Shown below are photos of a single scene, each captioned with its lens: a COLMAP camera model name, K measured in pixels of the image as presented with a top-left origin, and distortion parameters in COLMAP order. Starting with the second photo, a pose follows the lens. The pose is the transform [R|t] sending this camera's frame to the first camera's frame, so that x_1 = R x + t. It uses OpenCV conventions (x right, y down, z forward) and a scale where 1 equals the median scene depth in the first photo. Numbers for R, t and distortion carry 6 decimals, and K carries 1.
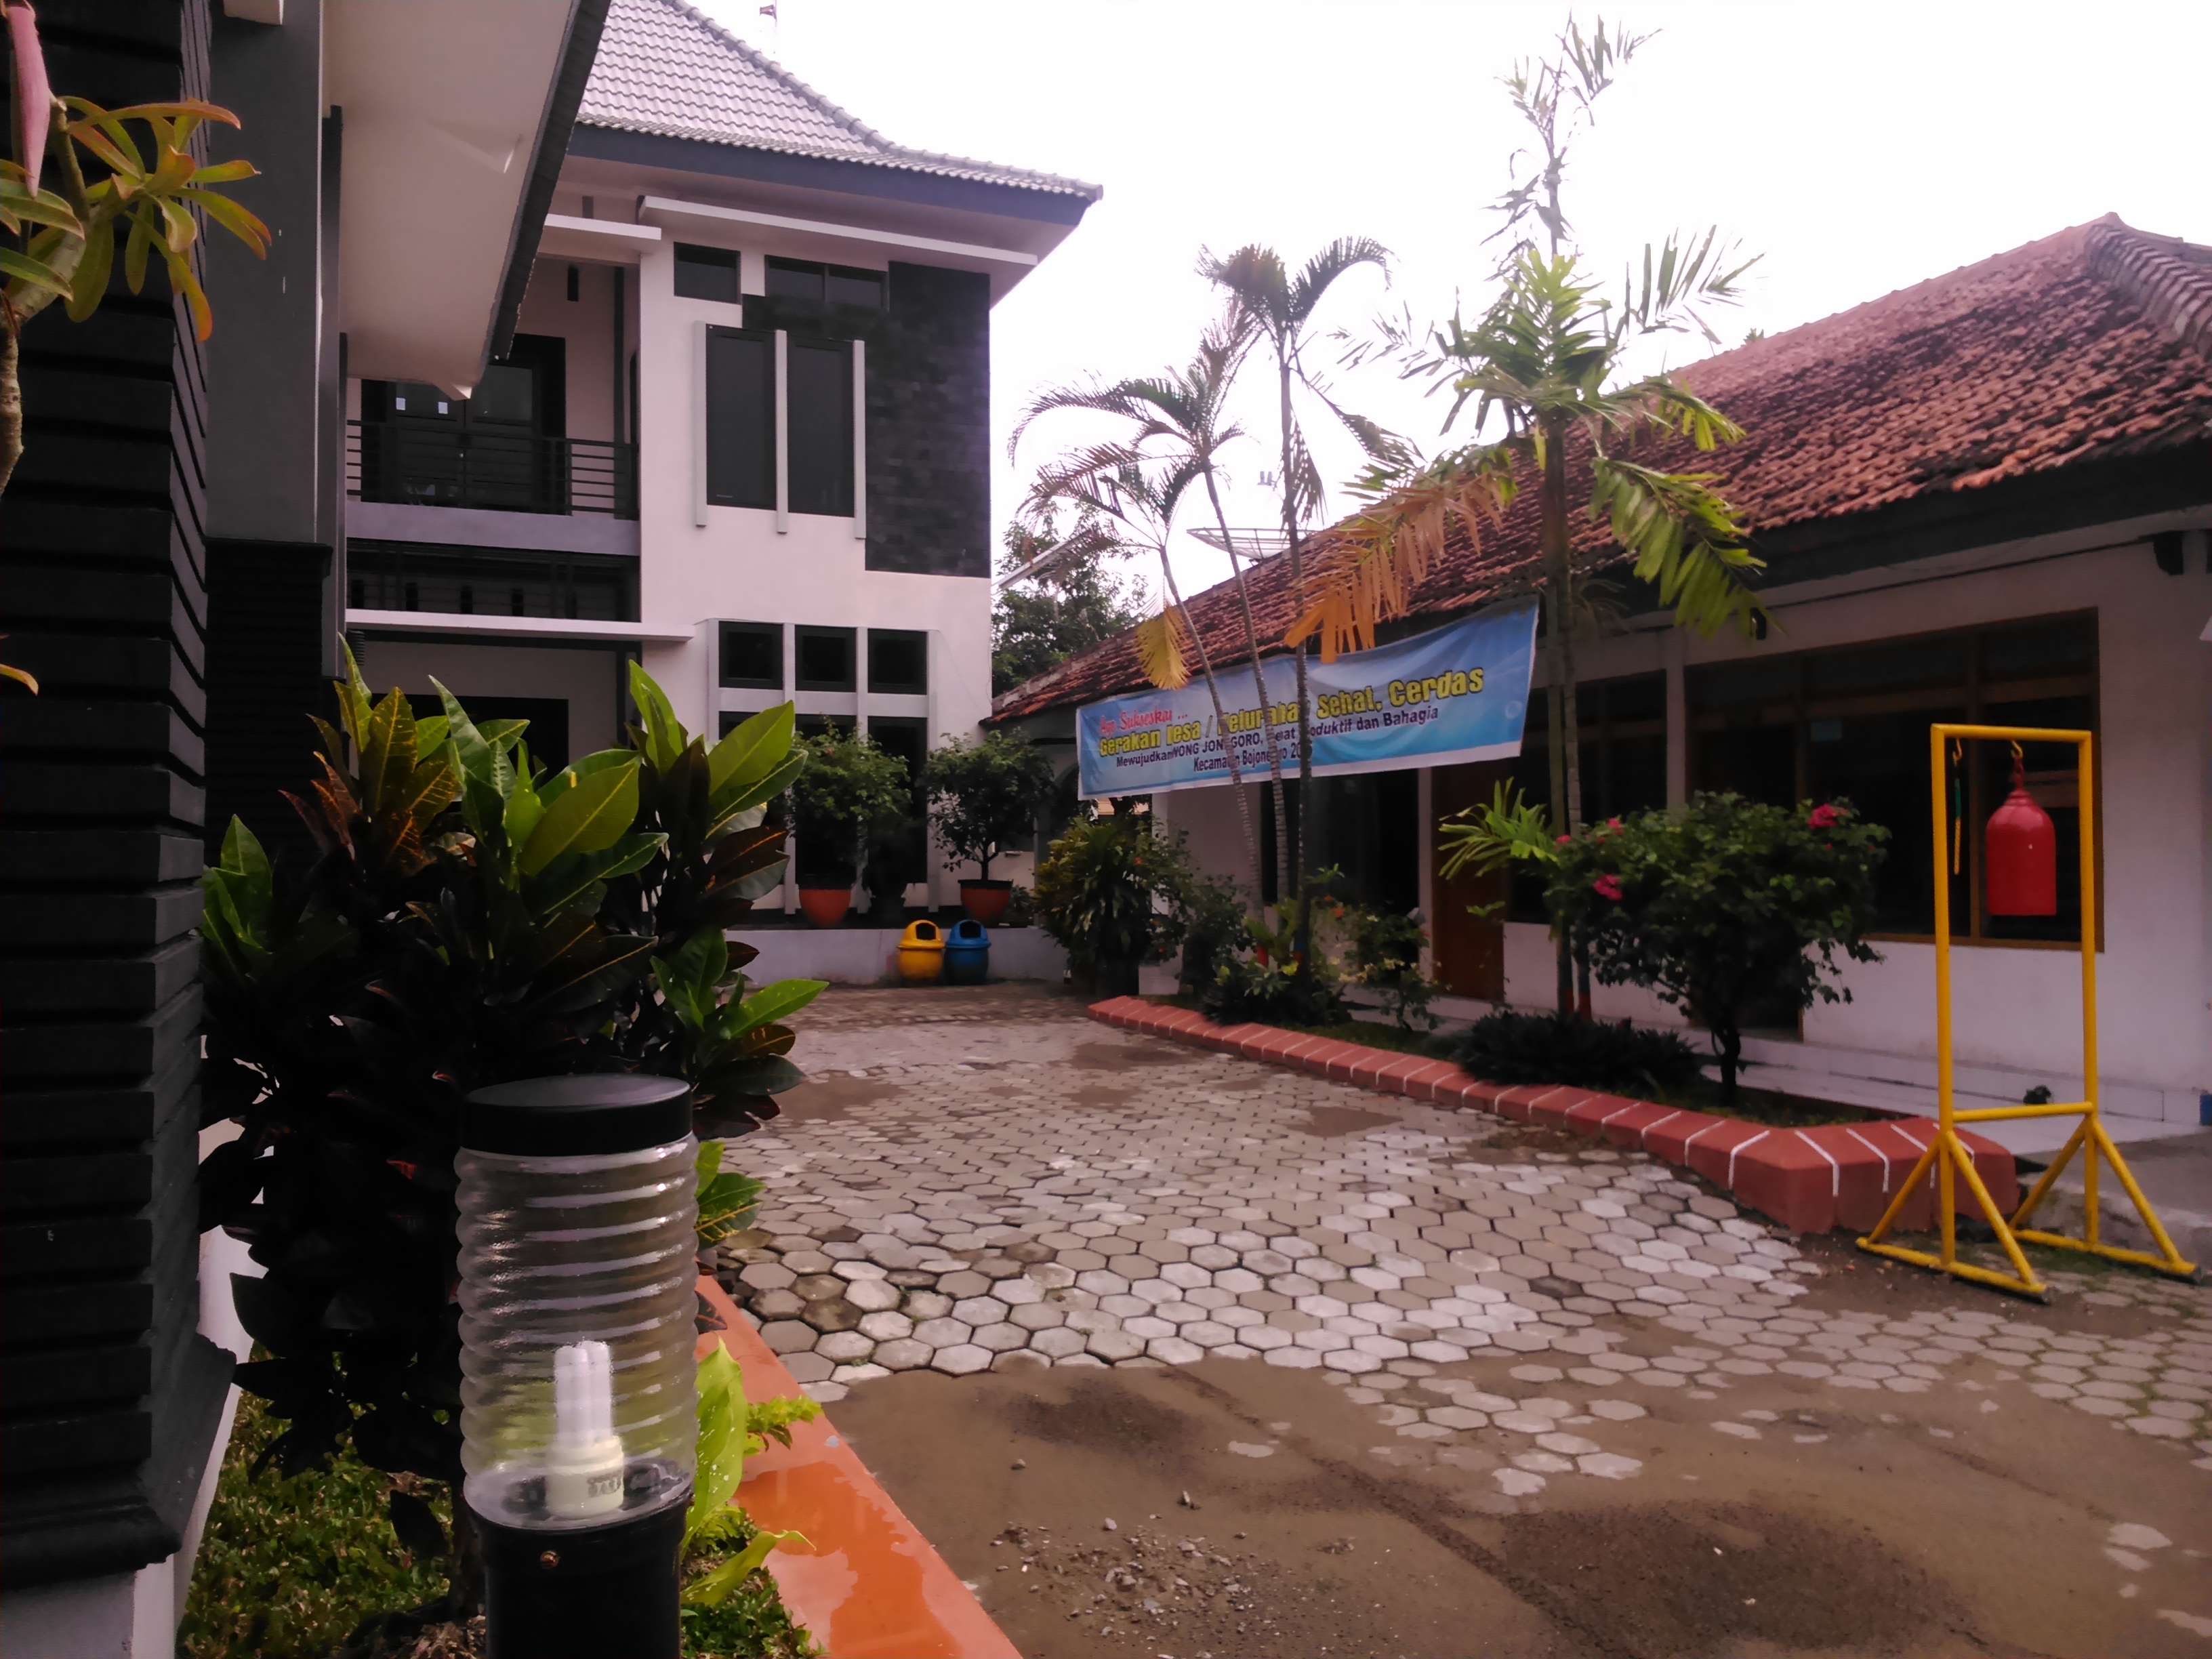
lens RADIAL K [[1735.8, 0, 1084.2], [0, 1735.8, 851.3], [0, 0, 1]] dist [0.052625, -0.116936]
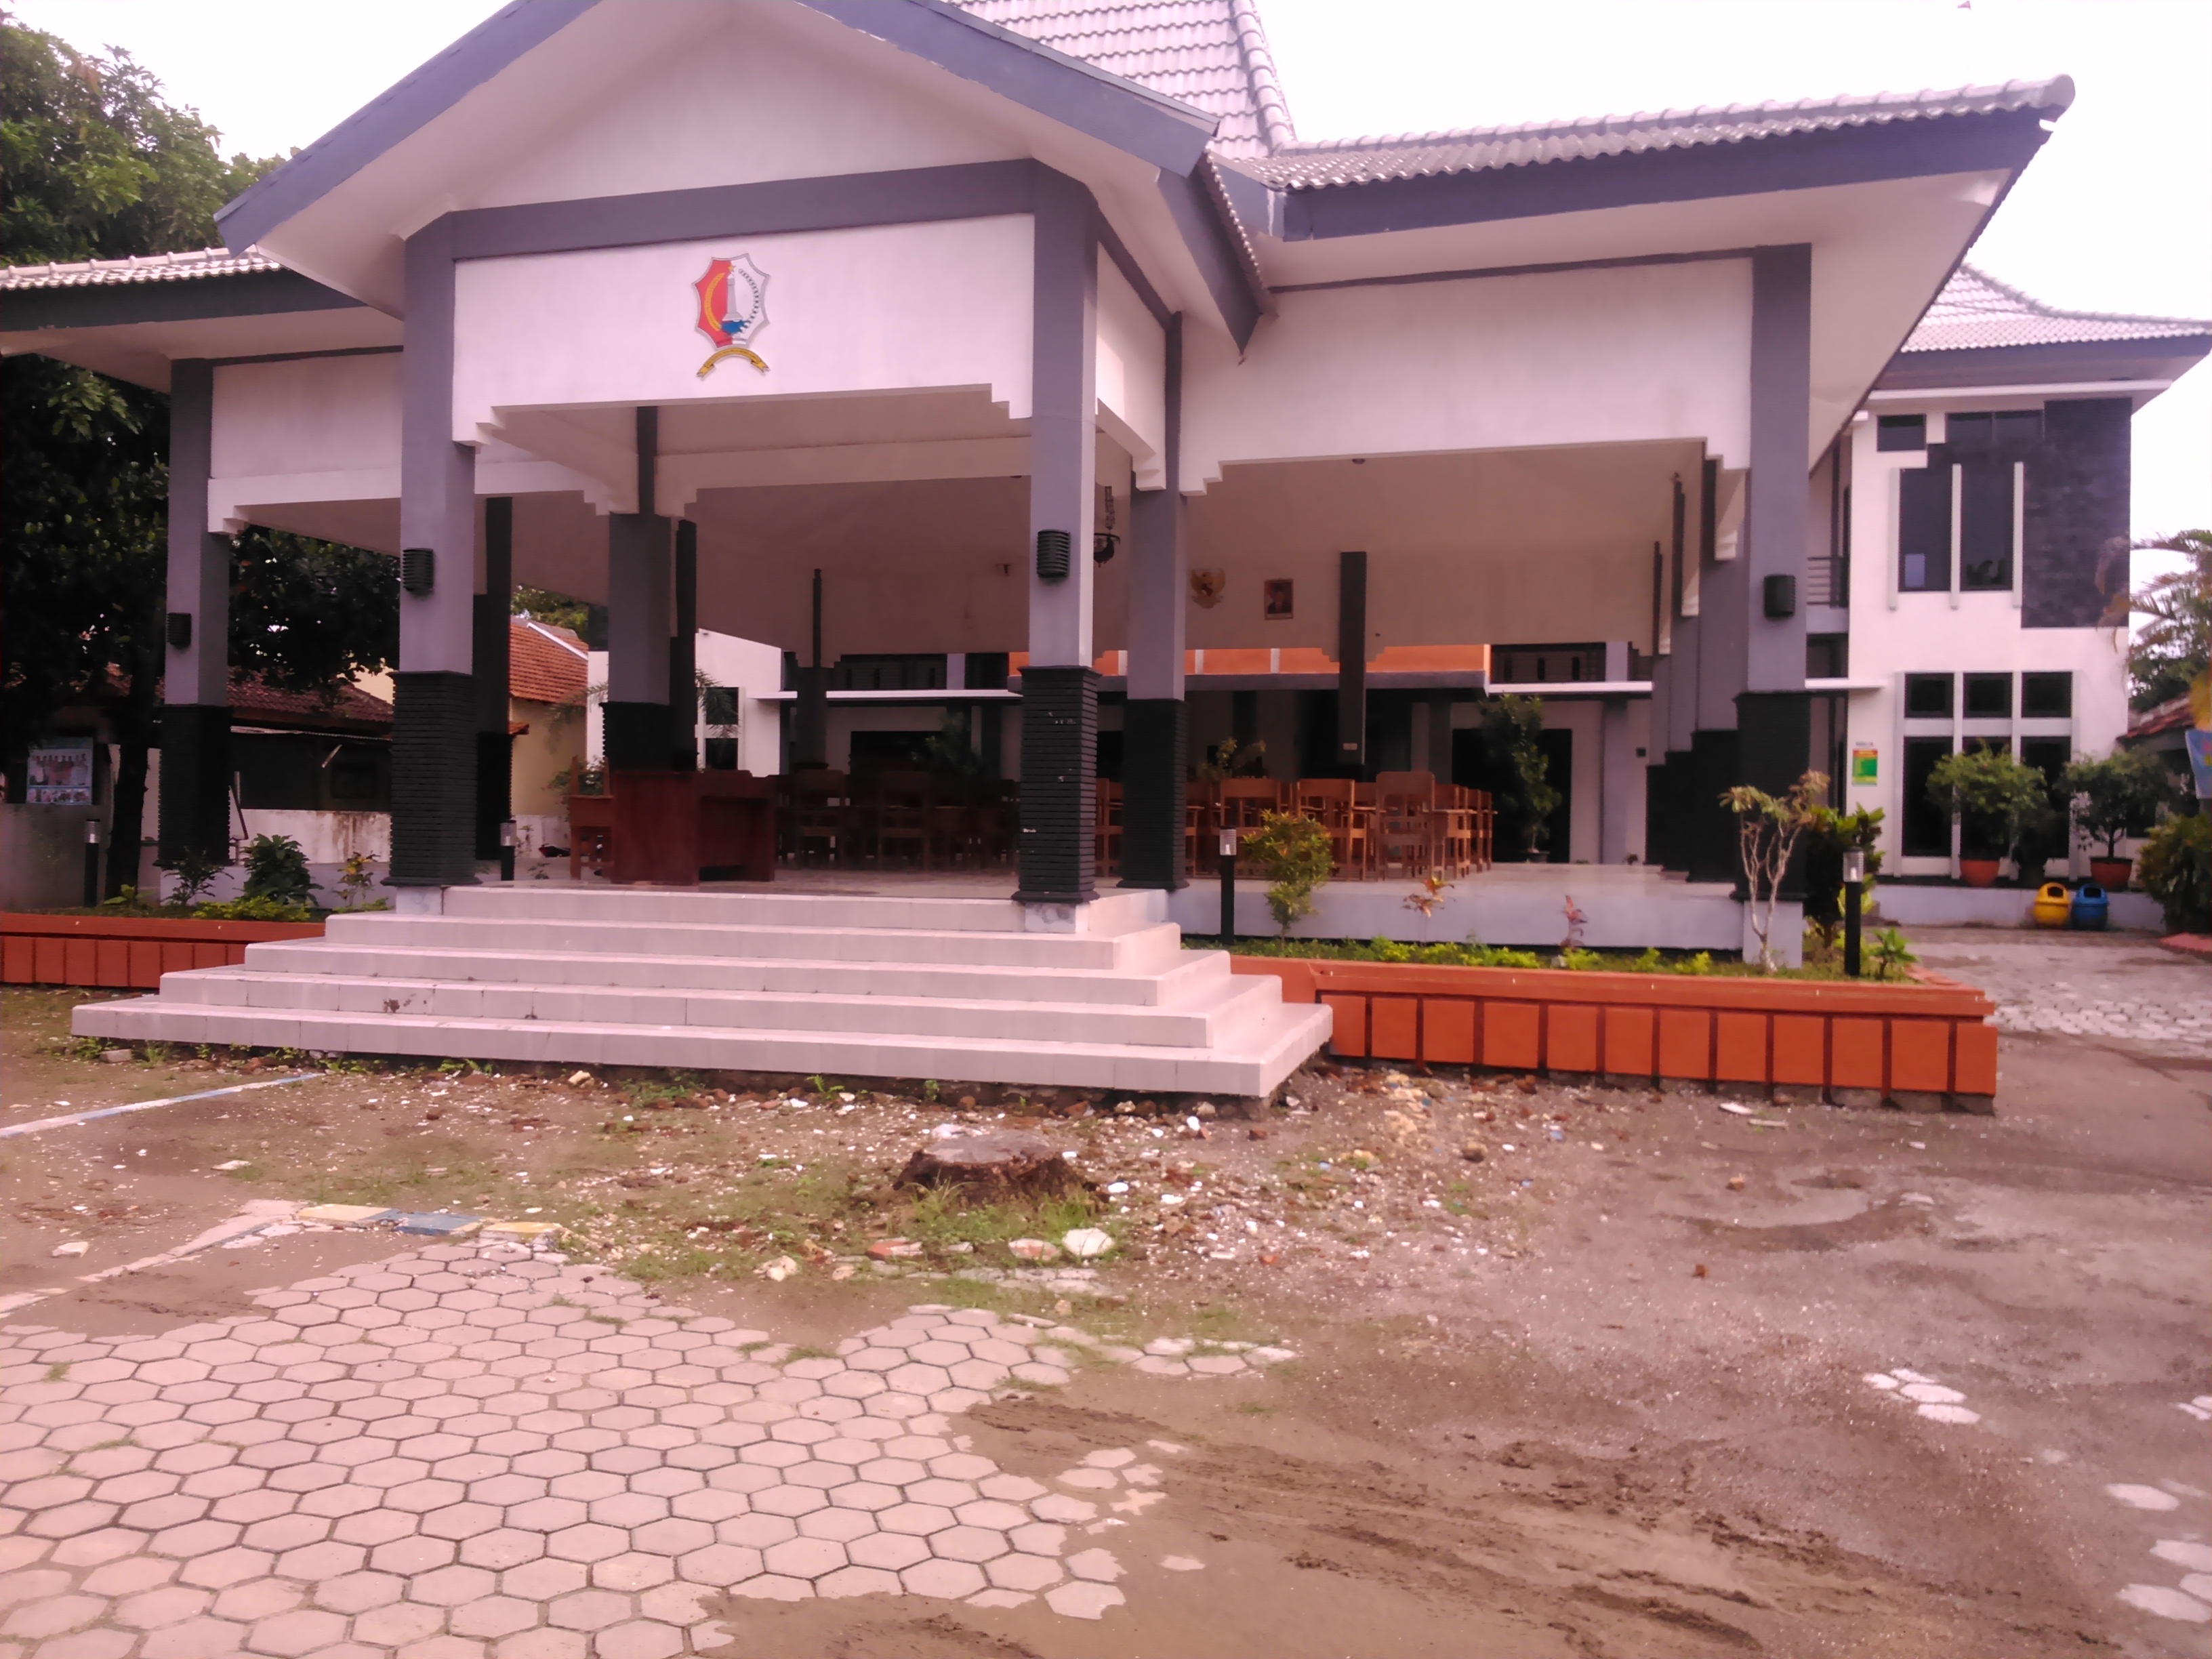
lens RADIAL K [[1735.8, 0, 1084.2], [0, 1735.8, 851.3], [0, 0, 1]] dist [0.052625, -0.116936]
pose [[0.792527, 0.019033, -0.609540, 0.135769], [-0.012869, 0.999812, 0.014486, 0.002488], [0.609701, -0.003636, 0.792623, -0.561840]]
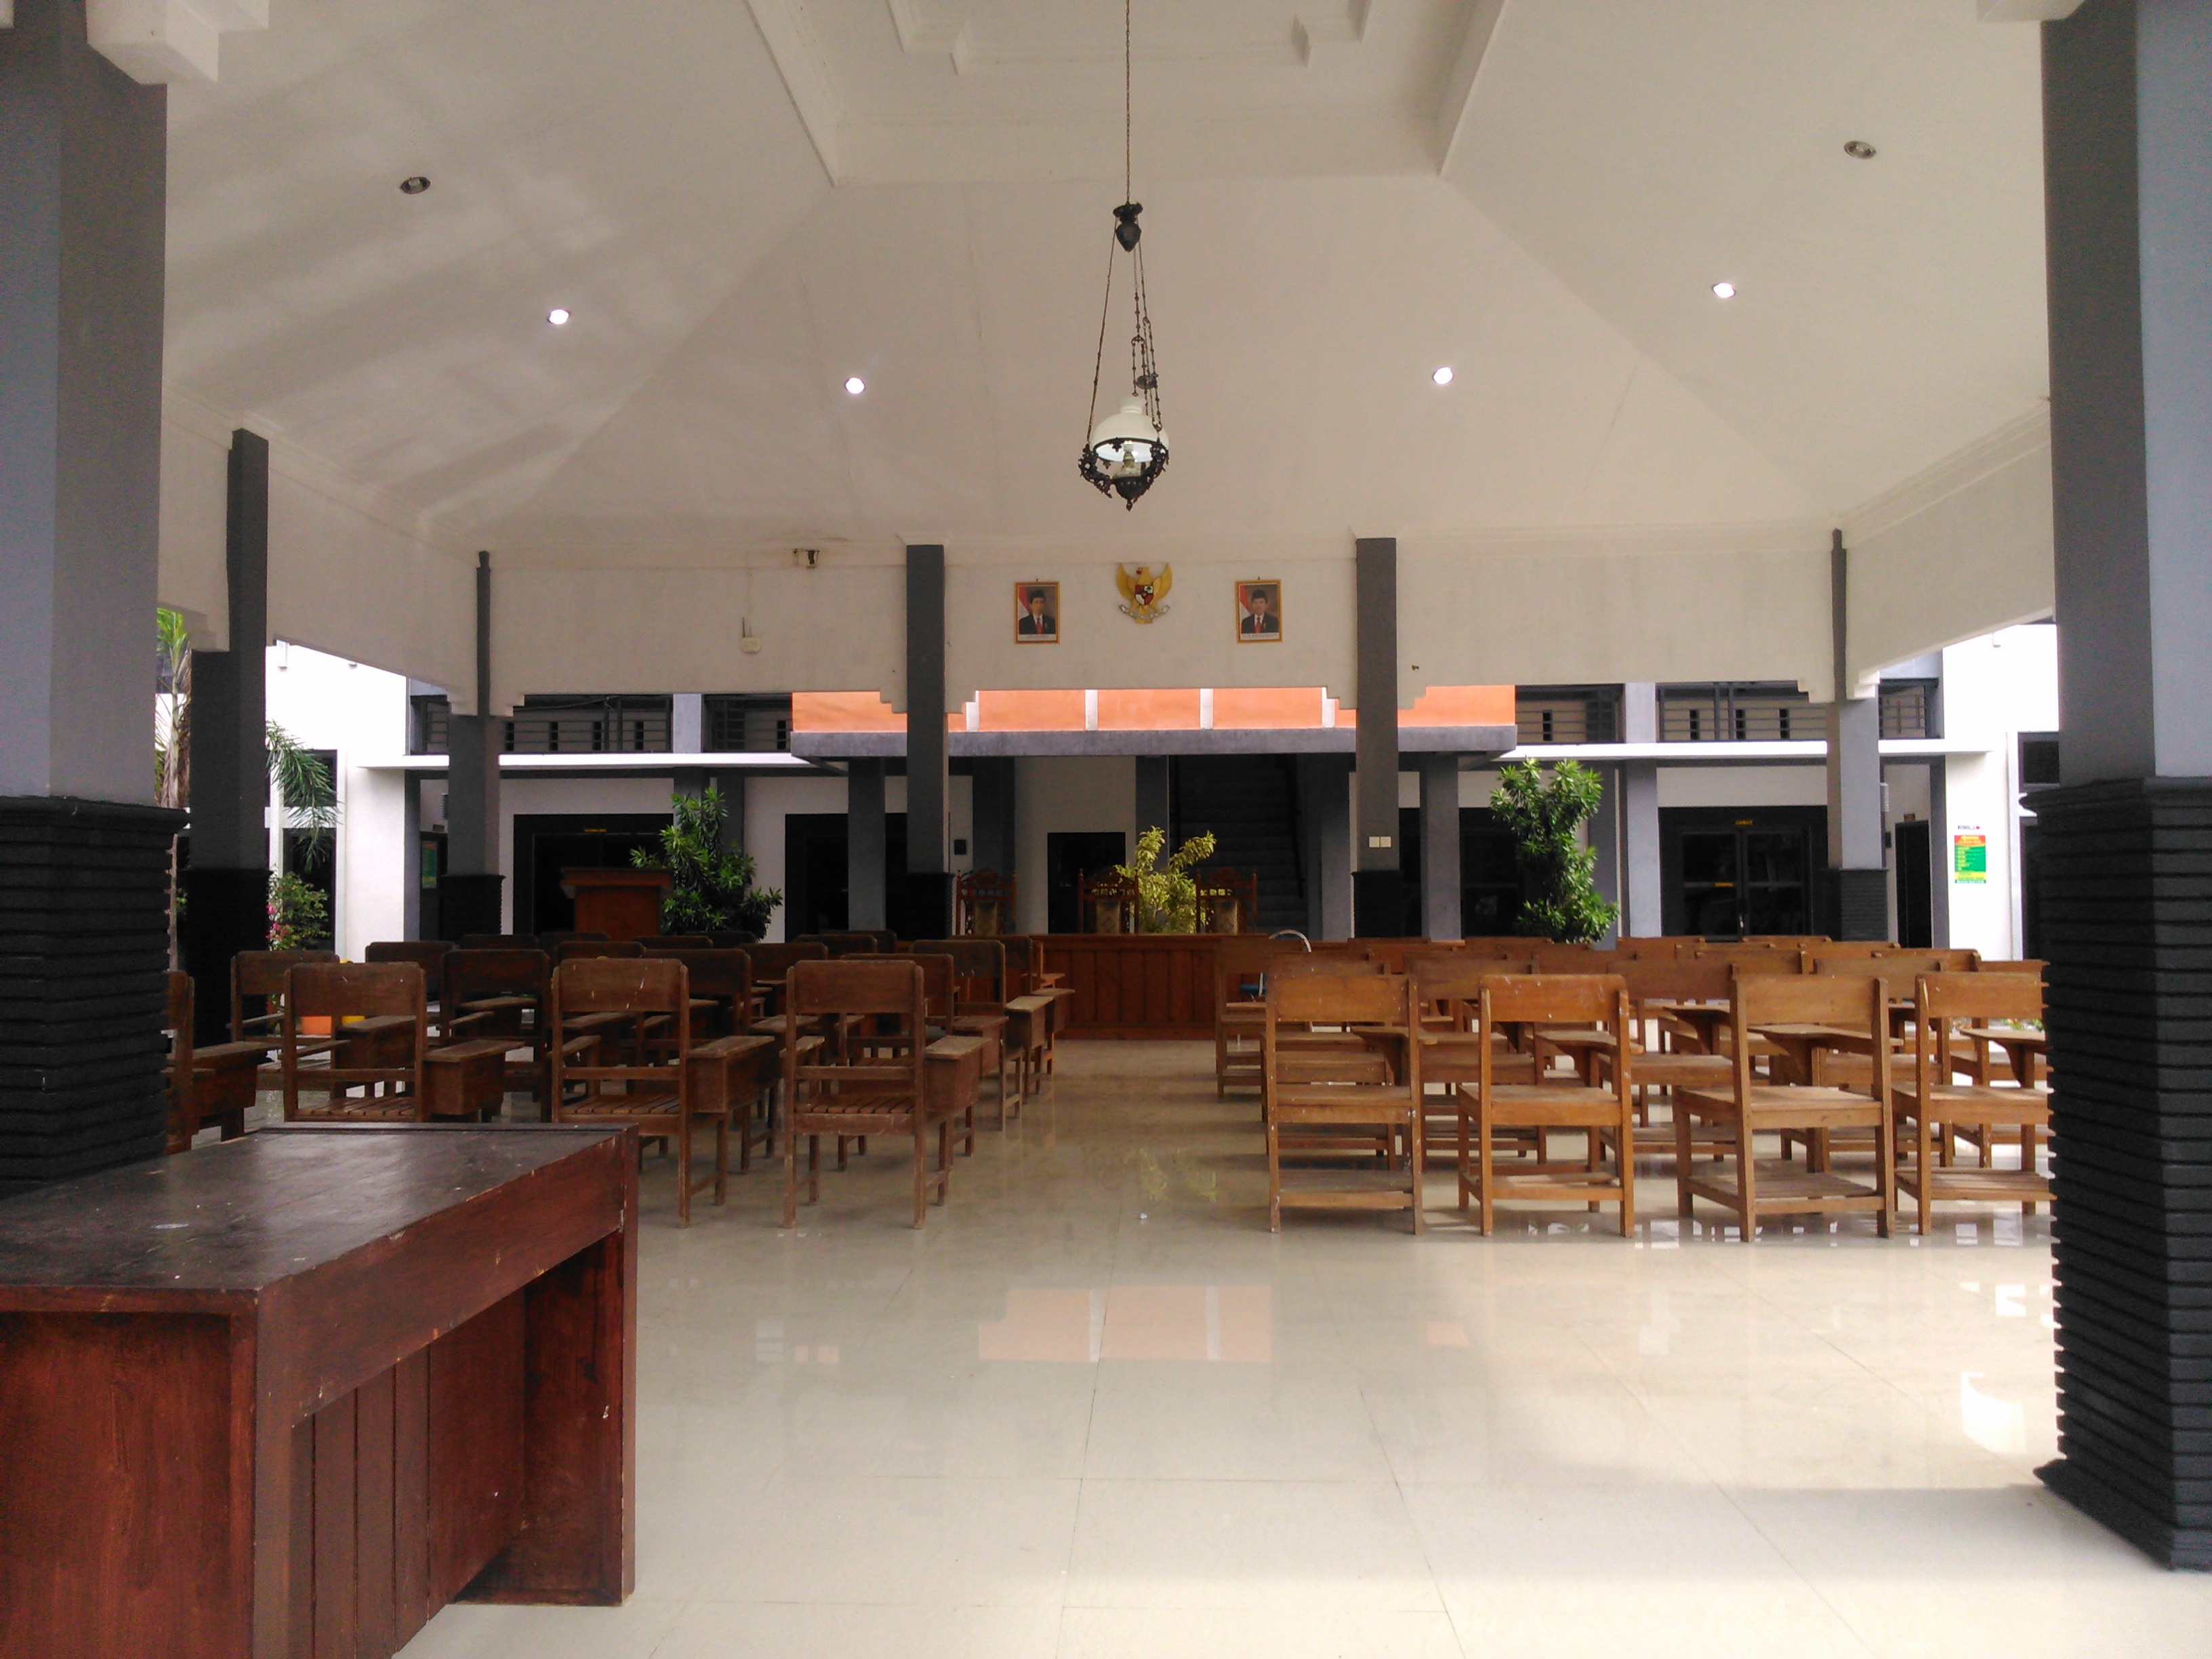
lens RADIAL K [[1735.8, 0, 1084.2], [0, 1735.8, 851.3], [0, 0, 1]] dist [0.052625, -0.116936]
pose [[0.905157, -0.013029, -0.424877, -0.273195], [0.003528, 0.999726, -0.023140, -0.036445], [0.425062, 0.019447, 0.904955, -0.219119]]
